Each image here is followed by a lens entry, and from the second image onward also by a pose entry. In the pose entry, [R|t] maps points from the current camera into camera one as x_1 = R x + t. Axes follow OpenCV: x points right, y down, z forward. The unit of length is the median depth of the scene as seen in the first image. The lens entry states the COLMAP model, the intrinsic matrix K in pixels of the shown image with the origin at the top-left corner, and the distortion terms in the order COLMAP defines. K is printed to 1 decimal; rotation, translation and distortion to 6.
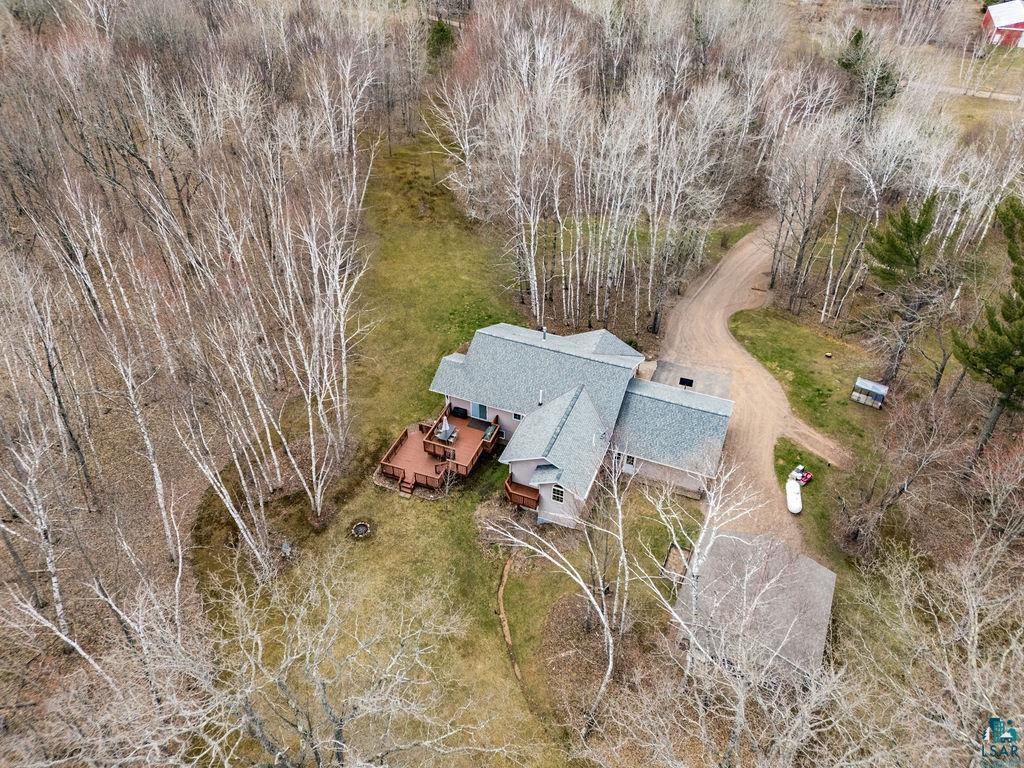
lens RADIAL K [[727.8, 0, 512.0], [0, 727.8, 384.0], [0, 0, 1]] dist [0.106726, -0.000590]
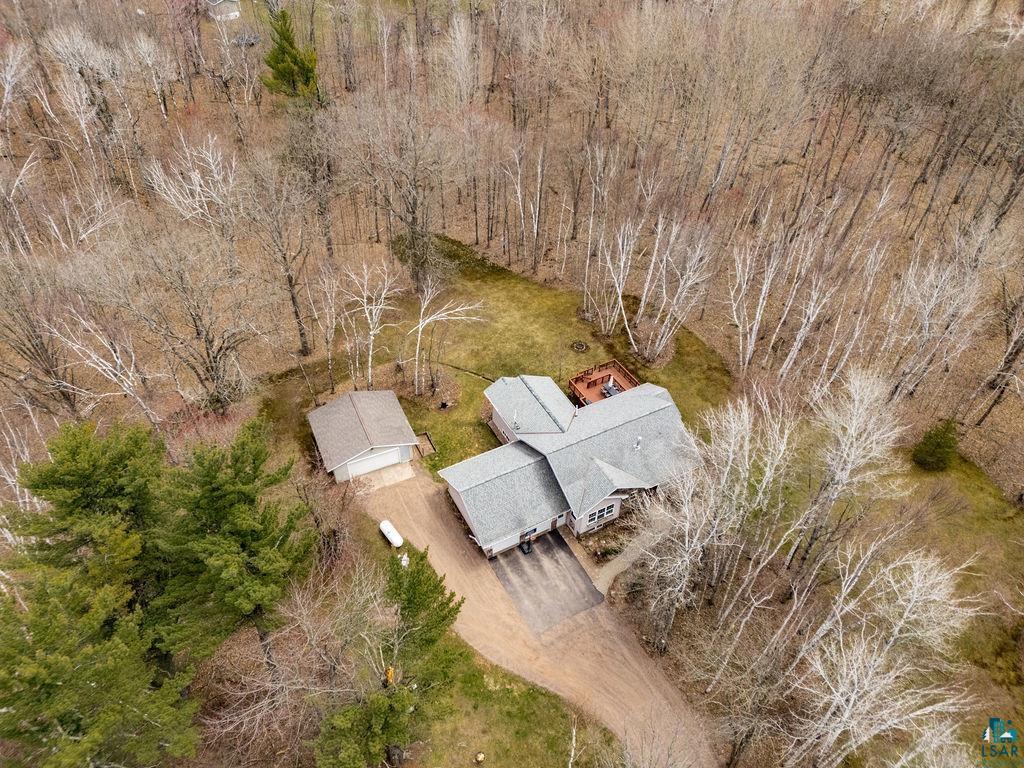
lens RADIAL K [[727.8, 0, 512.0], [0, 727.8, 384.0], [0, 0, 1]] dist [0.106726, -0.000590]
pose [[-0.639084, 0.482994, -0.598572, 0.790314], [-0.525540, 0.294013, 0.798351, -0.870570], [0.561587, 0.824787, 0.065933, 0.809226]]
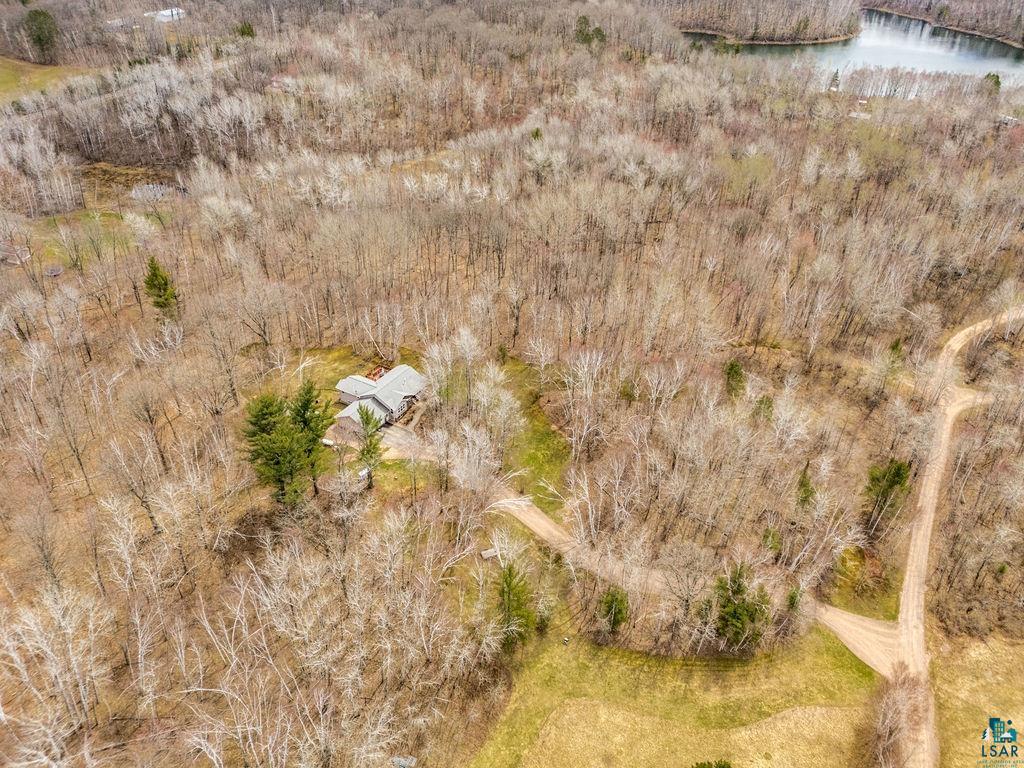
lens RADIAL K [[727.8, 0, 512.0], [0, 727.8, 384.0], [0, 0, 1]] dist [0.106726, -0.000590]
pose [[-0.139648, 0.520082, -0.842623, 2.480700], [-0.652777, 0.591514, 0.473279, -1.733825], [0.744567, 0.616137, 0.256894, 0.636204]]
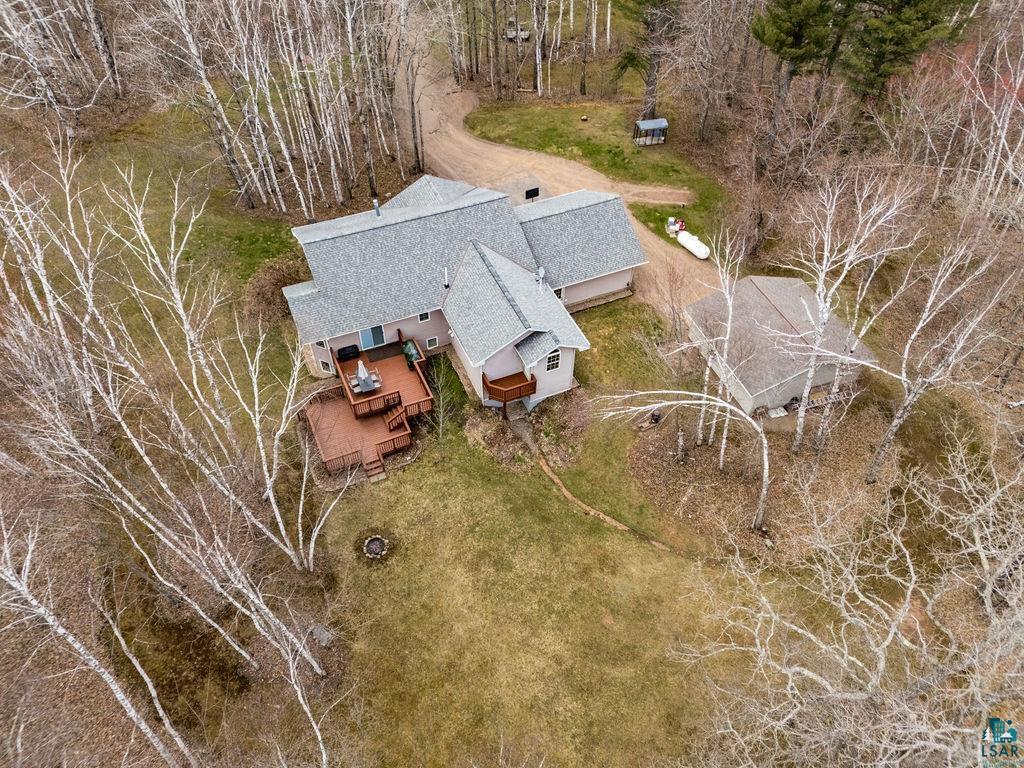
lens RADIAL K [[727.8, 0, 512.0], [0, 727.8, 384.0], [0, 0, 1]] dist [0.106726, -0.000590]
pose [[0.708978, -0.529716, 0.465565, -0.330755], [0.447777, 0.848140, 0.283117, -0.073201], [-0.544836, 0.007746, 0.838507, 0.297753]]
